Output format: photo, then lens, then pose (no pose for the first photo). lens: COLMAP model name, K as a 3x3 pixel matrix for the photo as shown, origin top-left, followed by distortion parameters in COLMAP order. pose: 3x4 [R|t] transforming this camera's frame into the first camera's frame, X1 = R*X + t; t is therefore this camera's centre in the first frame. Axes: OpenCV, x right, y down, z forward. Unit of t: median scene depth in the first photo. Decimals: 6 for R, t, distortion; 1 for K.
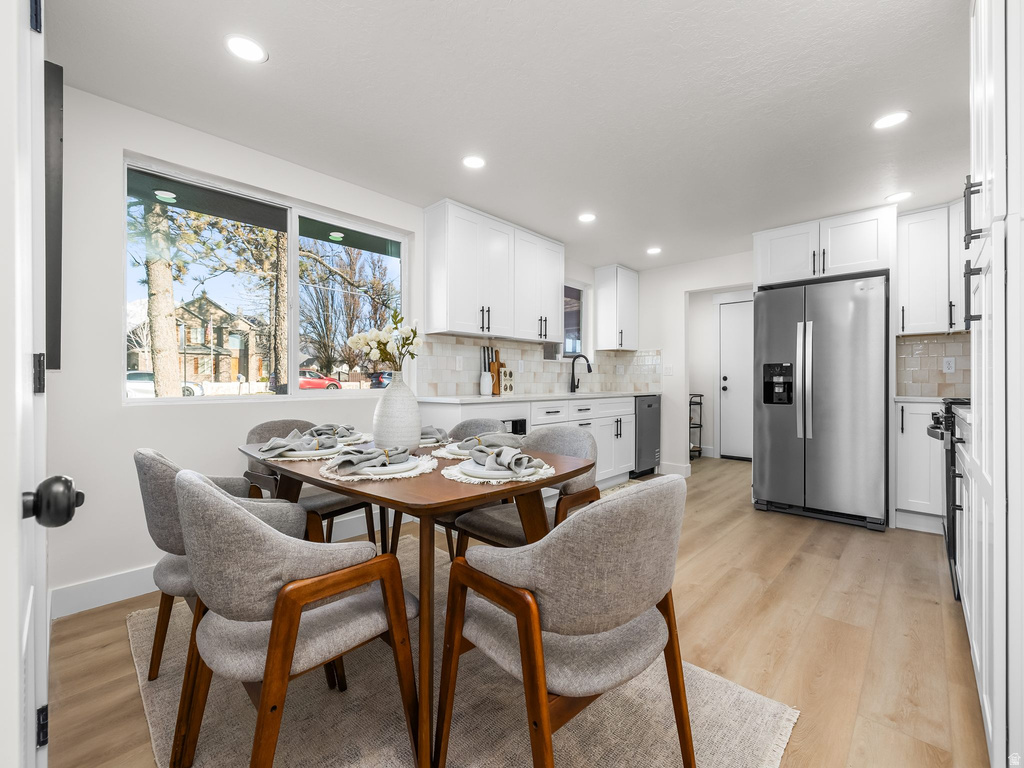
lens RADIAL K [[432.6, 0, 507.0], [0, 432.6, 382.5], [0, 0, 1]] dist [0.002494, 0.000443]
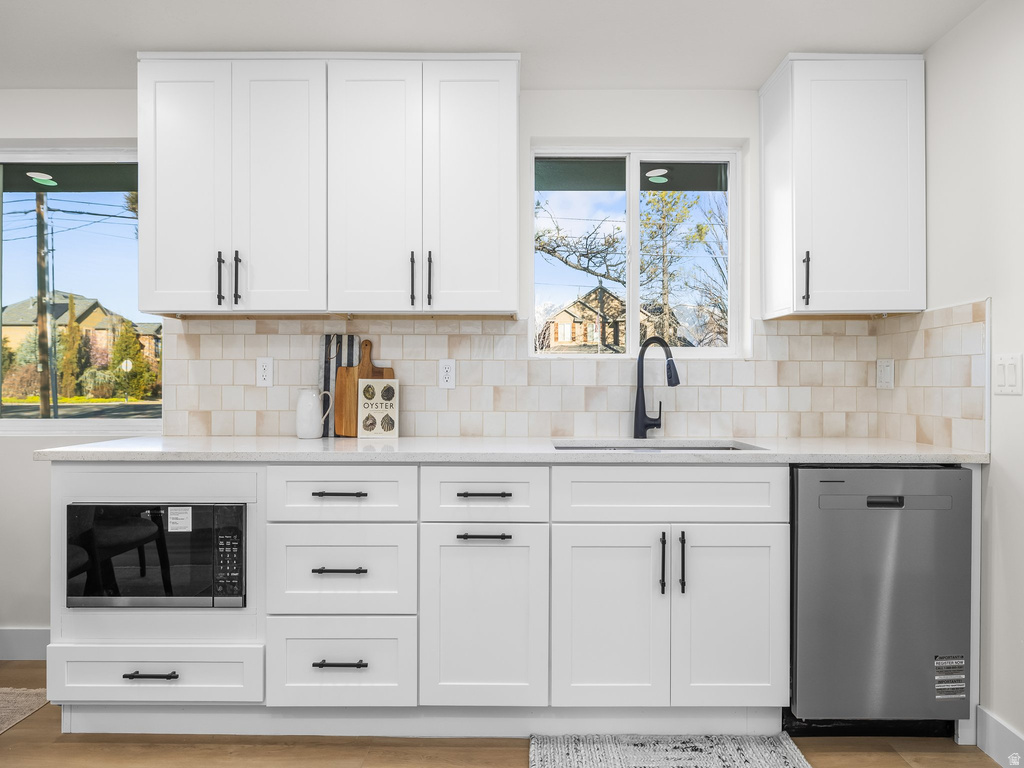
lens RADIAL K [[608.3, 0, 512.0], [0, 608.3, 384.0], [0, 0, 1]] dist [0.000120, 0.000047]
pose [[0.692931, -0.000393, -0.721004, 0.561826], [-0.003240, 0.999988, -0.003659, -0.027210], [0.720997, 0.004871, 0.692921, 0.677842]]
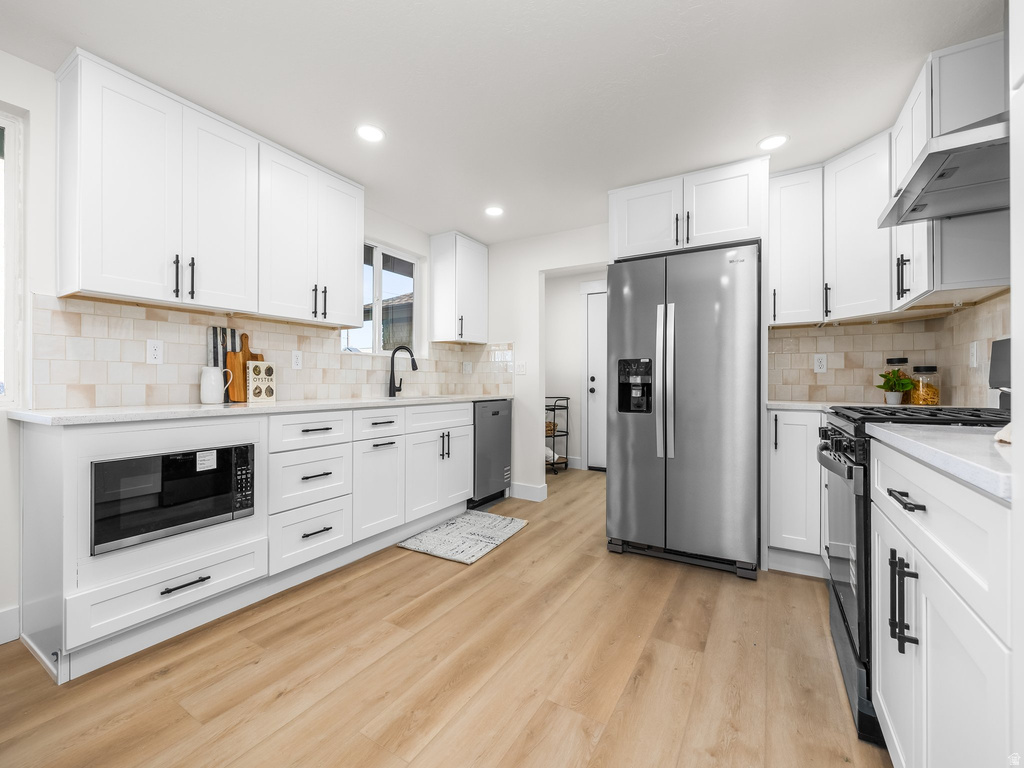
lens RADIAL K [[432.6, 0, 507.0], [0, 432.6, 382.5], [0, 0, 1]] dist [0.002494, 0.000443]
pose [[0.975807, 0.000935, 0.218632, 0.223416], [-0.000768, 0.999999, -0.000847, -0.001693], [-0.218632, 0.000659, 0.975807, 0.286351]]
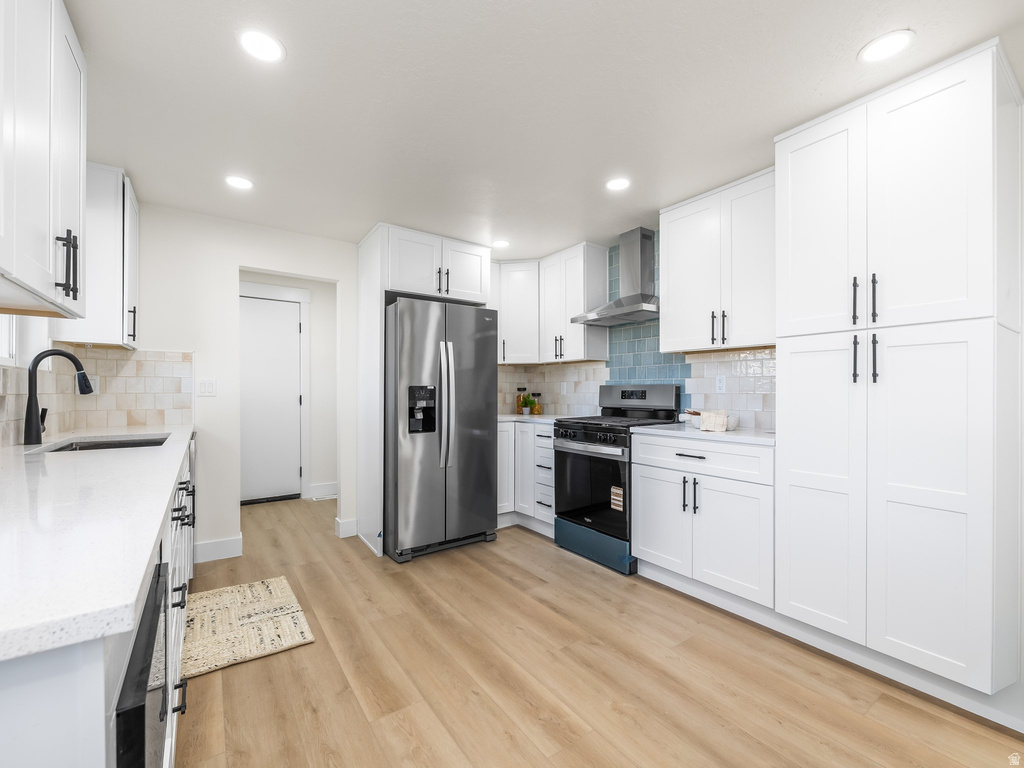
lens RADIAL K [[432.6, 0, 507.0], [0, 432.6, 382.5], [0, 0, 1]] dist [0.002494, 0.000443]
pose [[0.198636, 0.018767, 0.979894, -0.184061], [0.000144, 0.999816, -0.019178, -0.031527], [-0.980073, 0.003950, 0.198596, 0.609006]]
